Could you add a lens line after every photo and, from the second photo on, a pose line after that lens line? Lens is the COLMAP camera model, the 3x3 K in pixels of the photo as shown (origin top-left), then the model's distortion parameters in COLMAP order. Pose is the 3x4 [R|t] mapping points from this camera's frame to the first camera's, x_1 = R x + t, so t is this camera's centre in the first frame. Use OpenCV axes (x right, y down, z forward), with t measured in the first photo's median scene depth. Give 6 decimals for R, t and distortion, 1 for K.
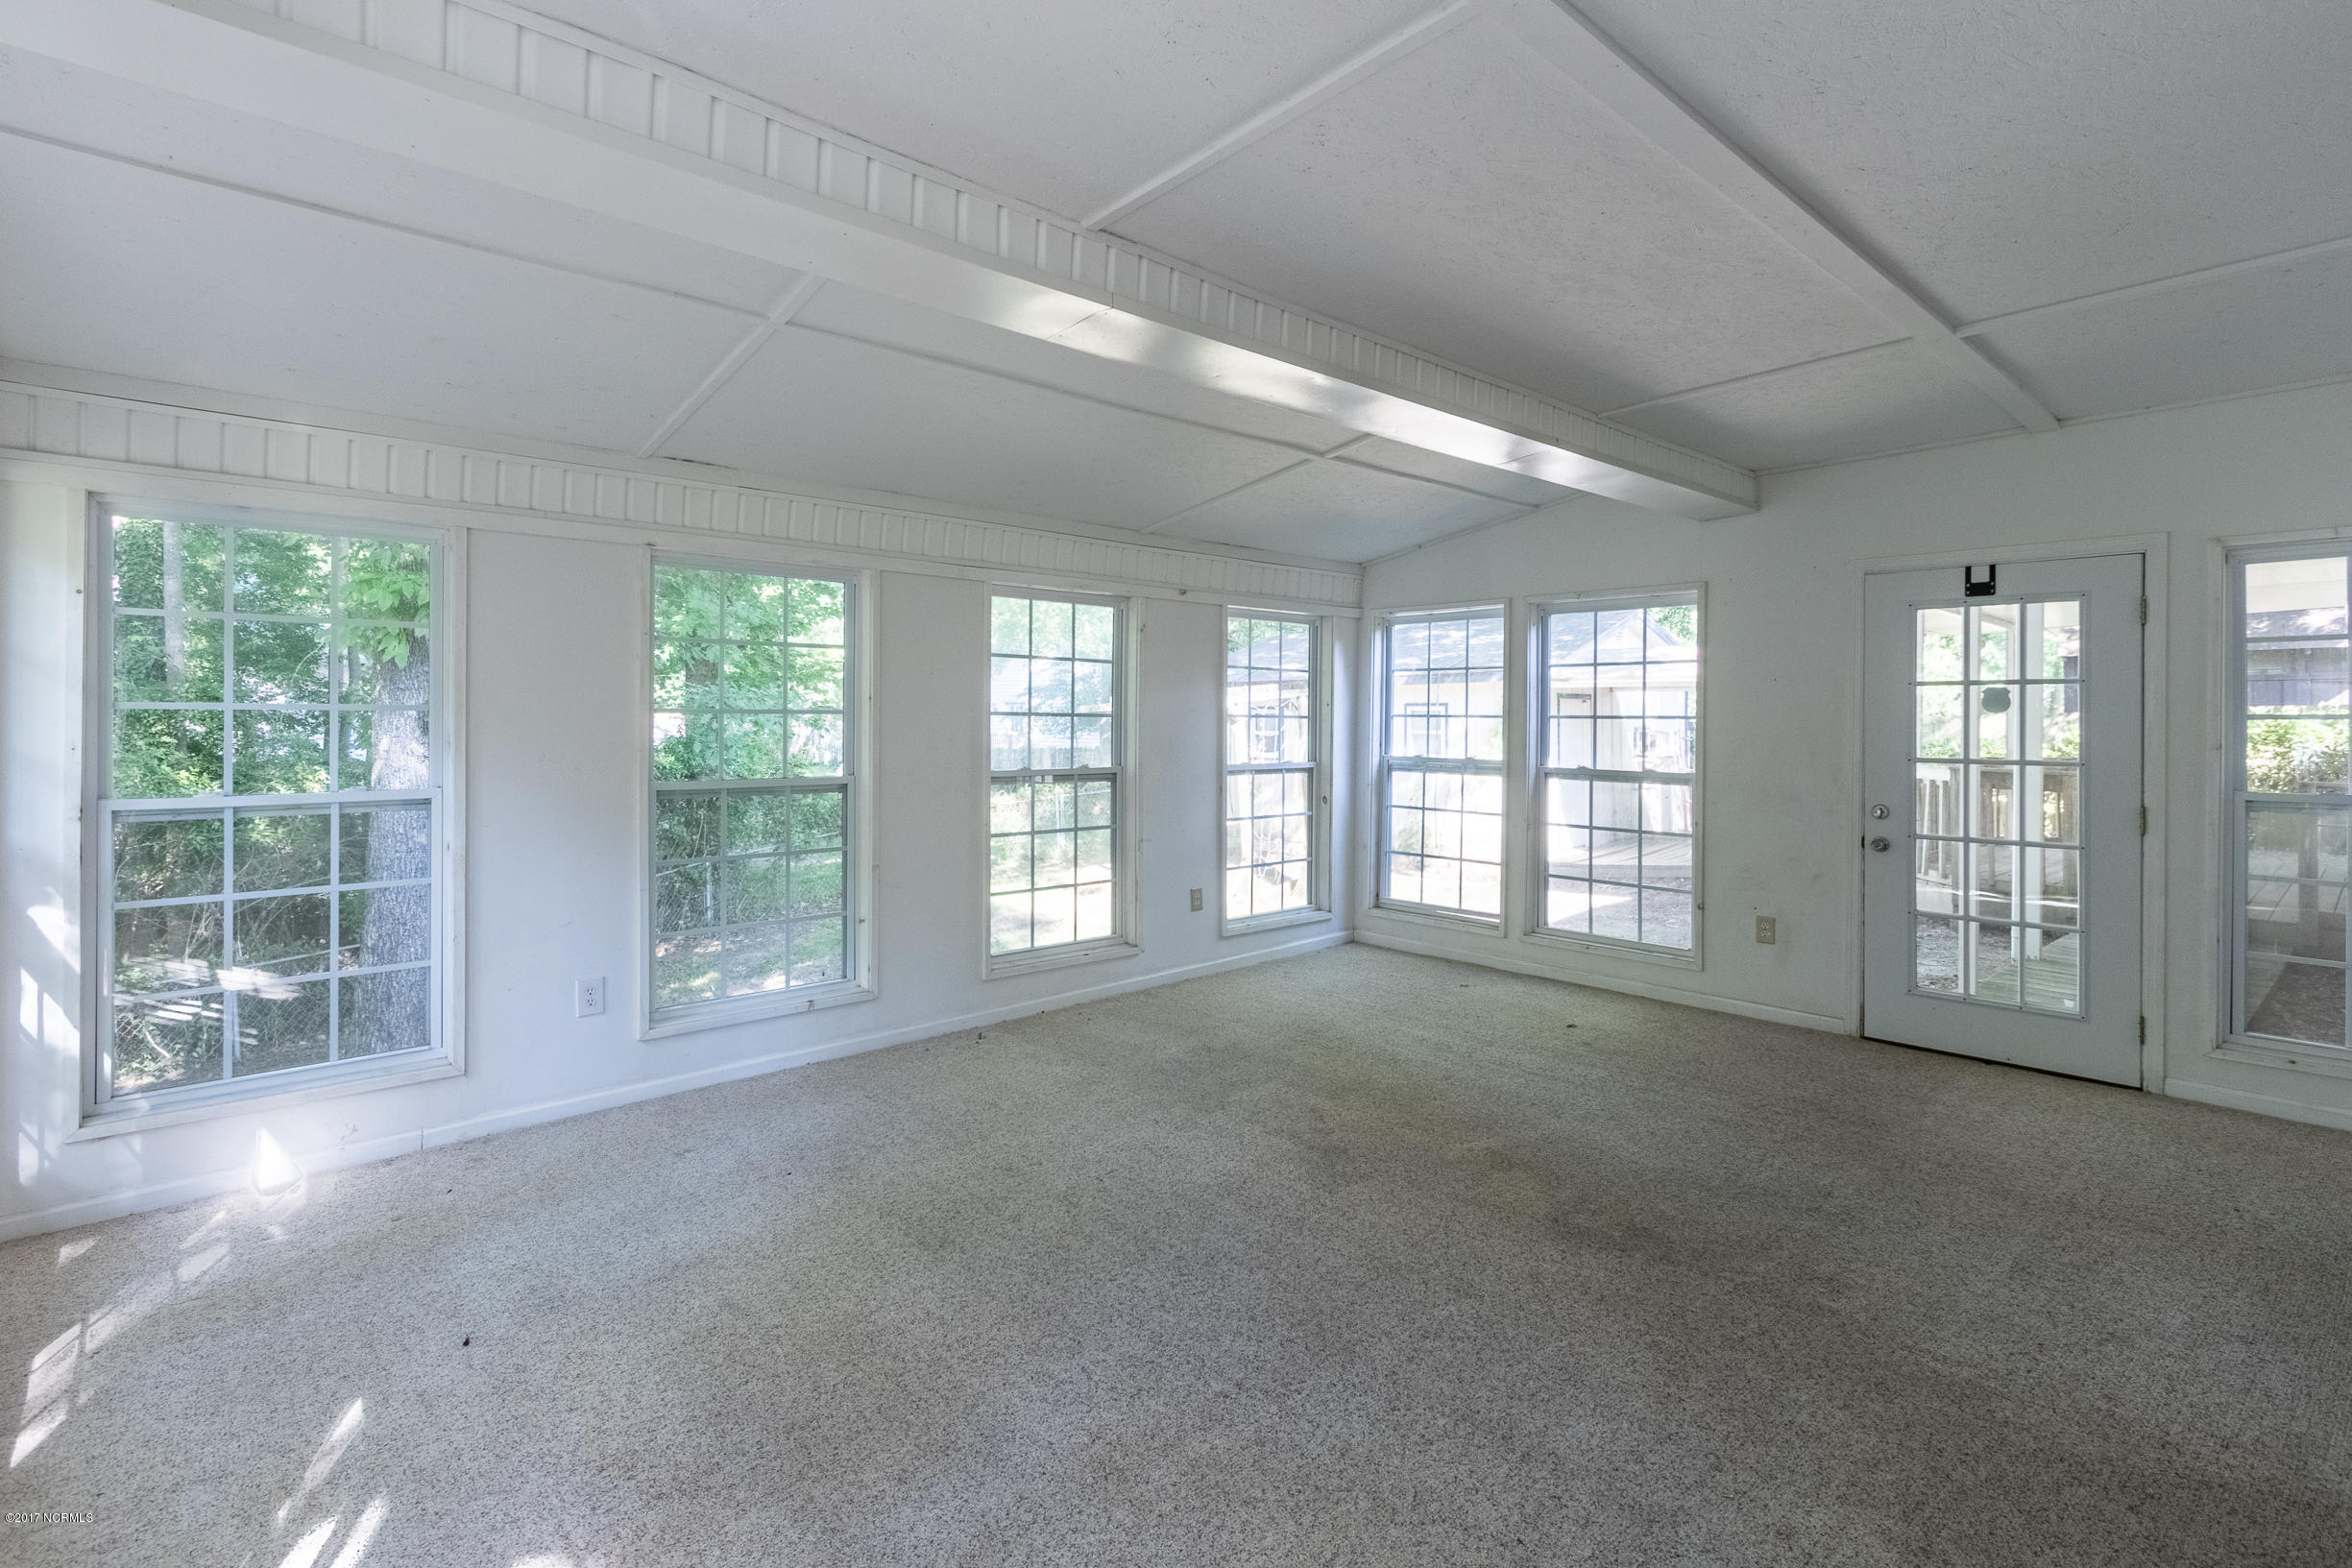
lens RADIAL K [[1103.1, 0, 1140.9], [0, 1103.1, 715.3], [0, 0, 1]] dist [0.009828, 0.001652]
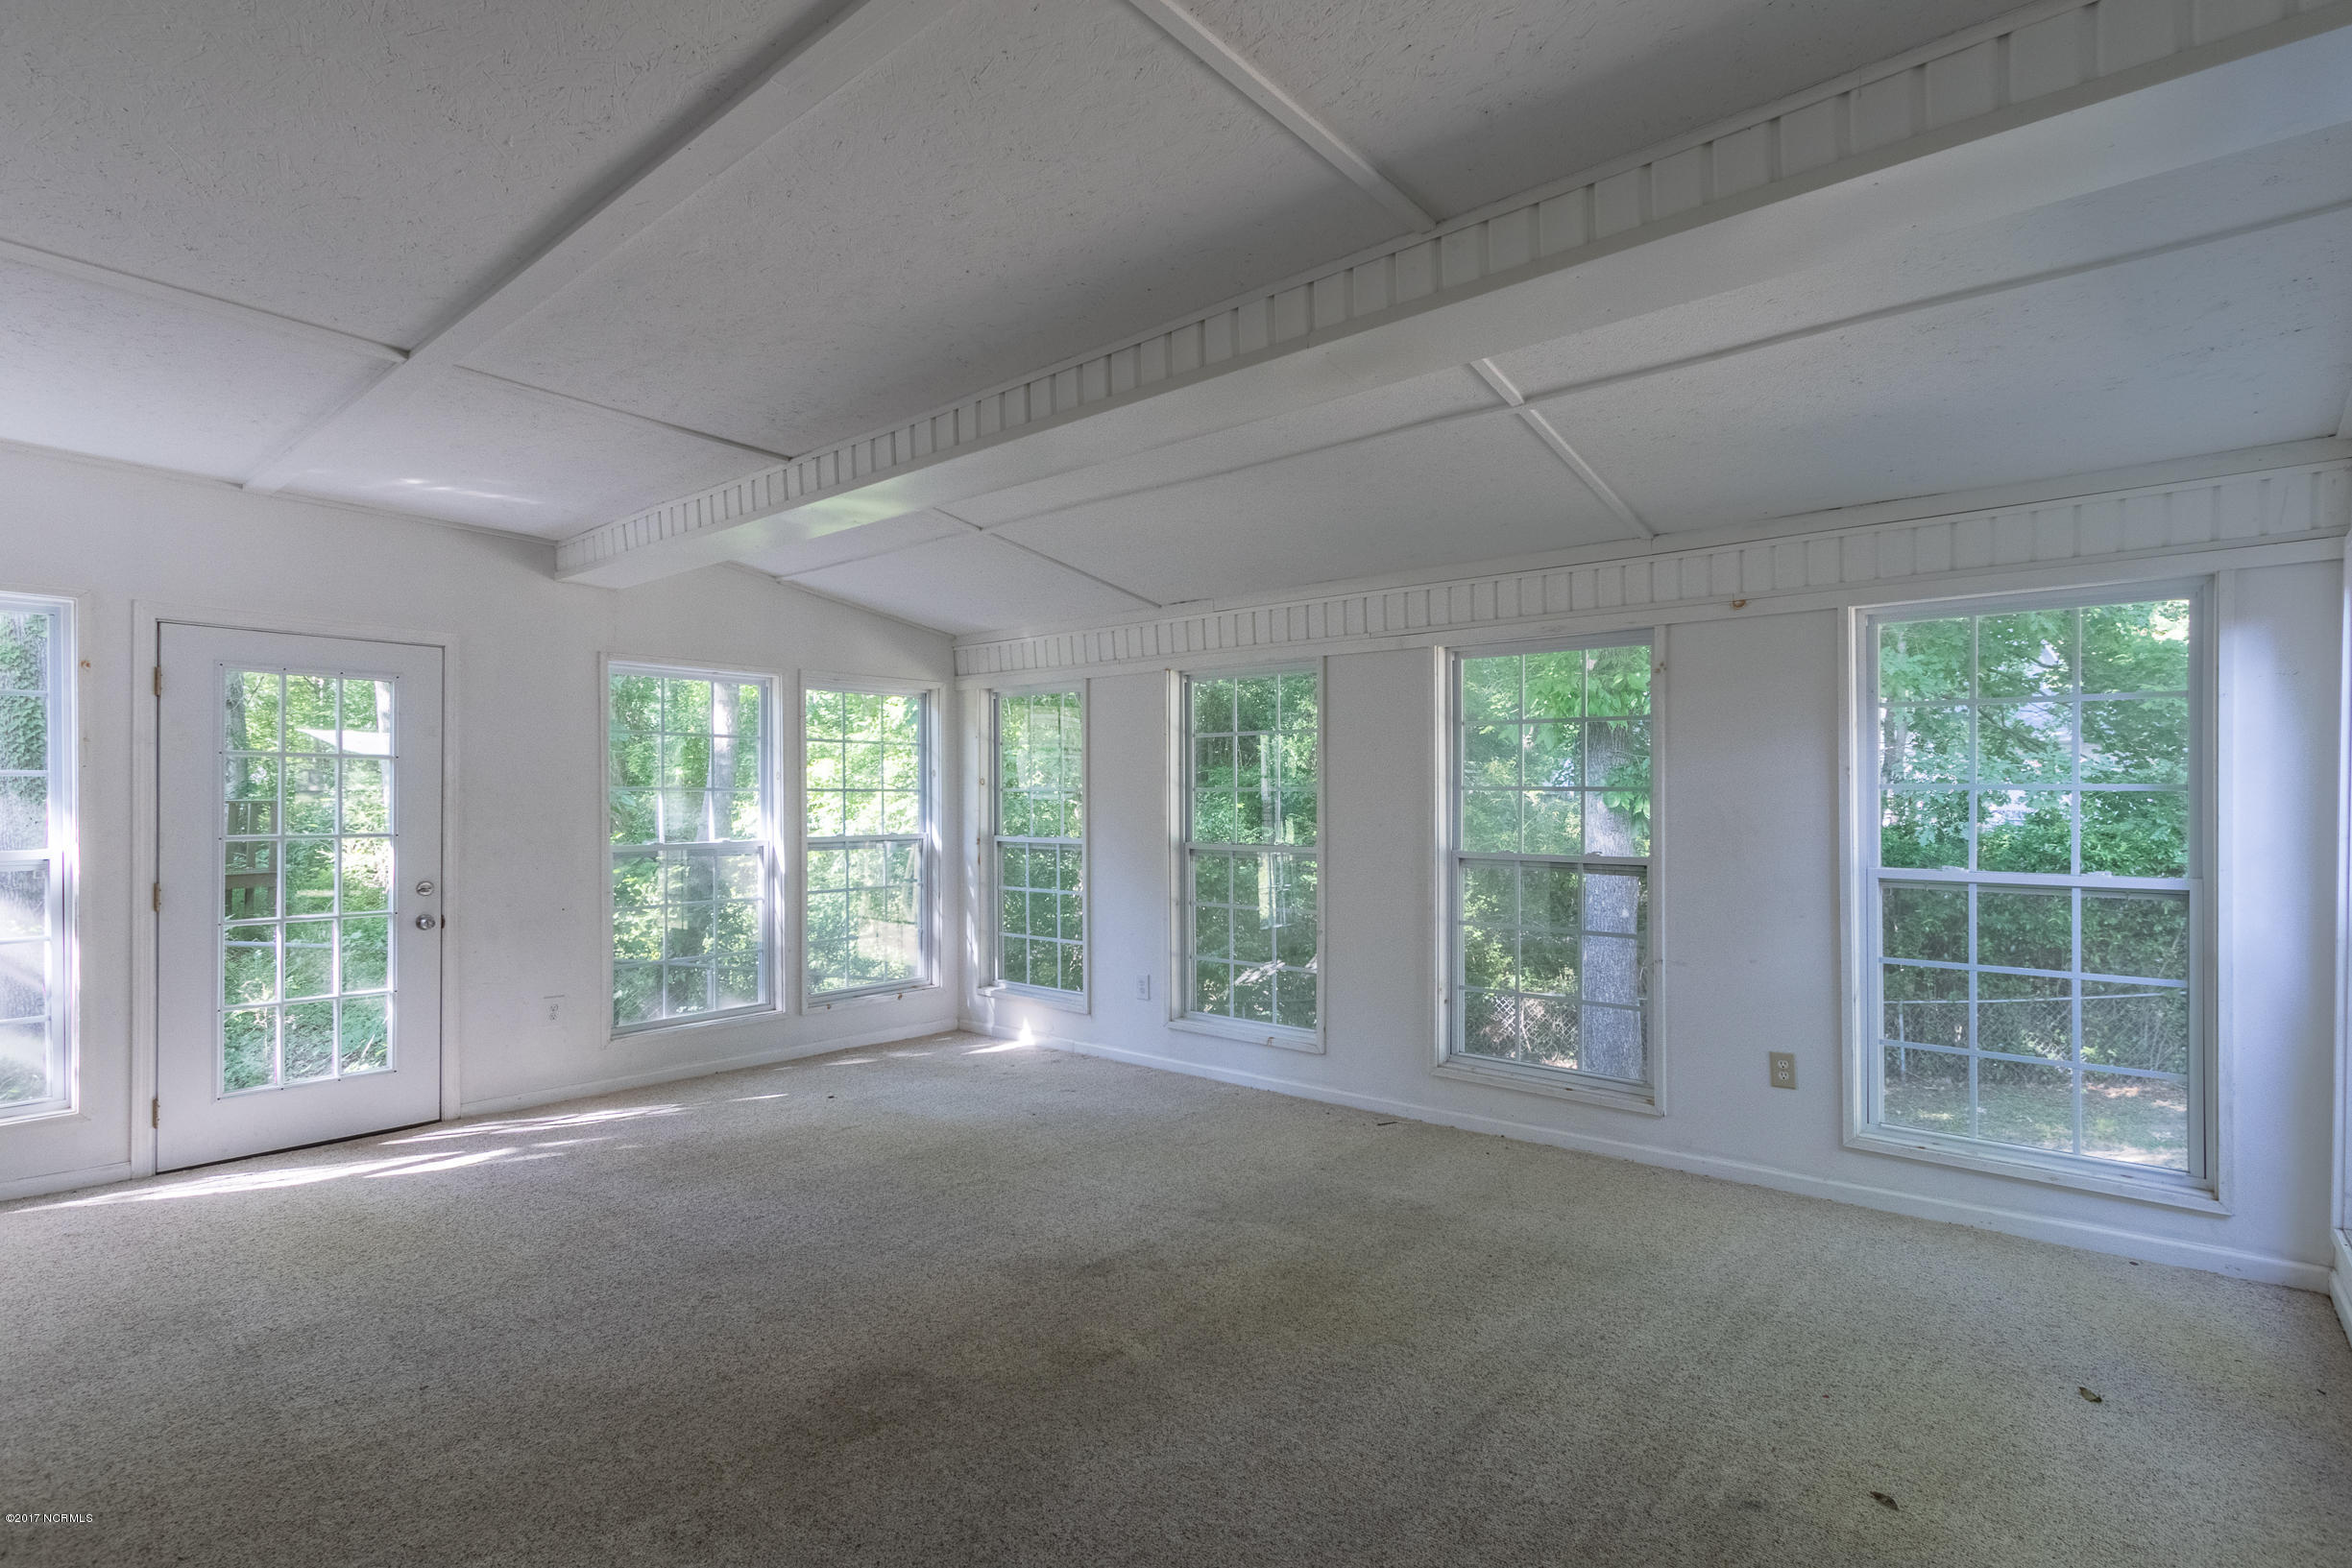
lens RADIAL K [[1103.1, 0, 1171.6], [0, 1103.1, 798.1], [0, 0, 1]] dist [0.009828, 0.001652]
pose [[0.159232, -0.002861, -0.987237, 1.016391], [0.005431, 0.999983, -0.002021, 0.009017], [0.987226, -0.005040, 0.159245, 0.863452]]
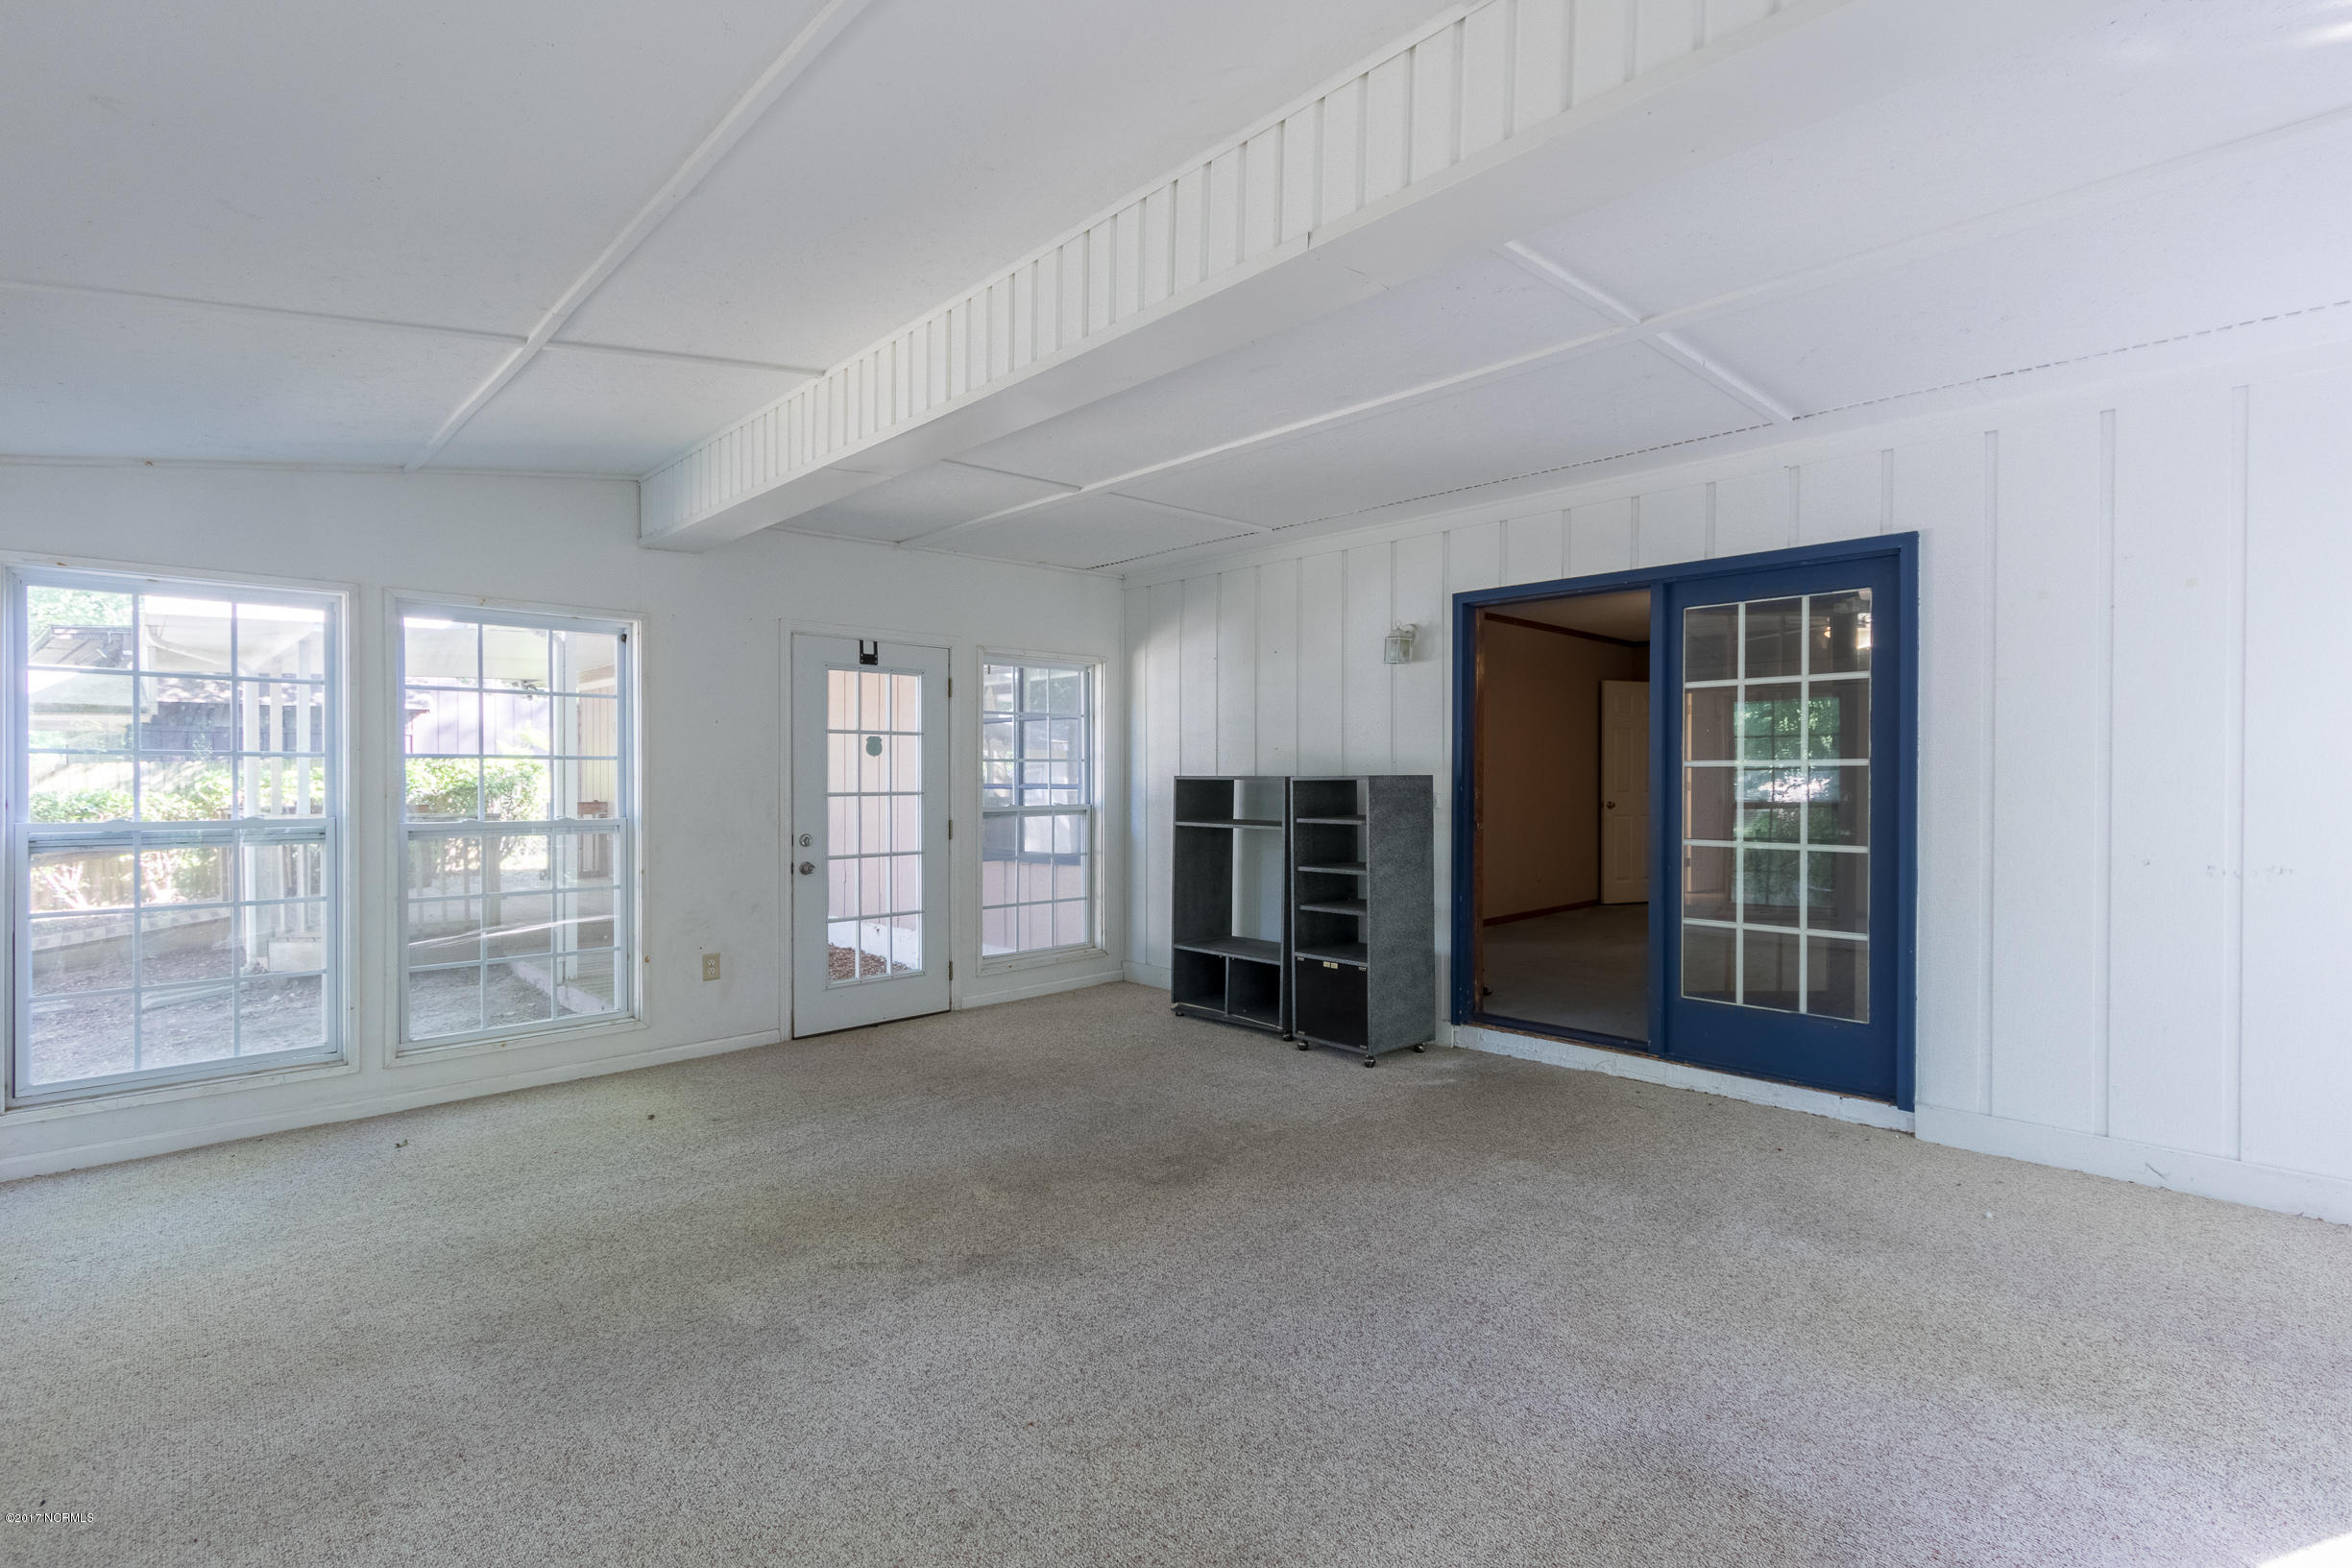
lens RADIAL K [[1103.1, 0, 1179.5], [0, 1103.1, 782.2], [0, 0, 1]] dist [0.009828, 0.001652]
pose [[-0.055307, -0.010688, 0.998412, -0.636689], [-0.001967, 0.999942, 0.010596, 0.016156], [-0.998467, -0.001378, -0.055325, 0.840248]]
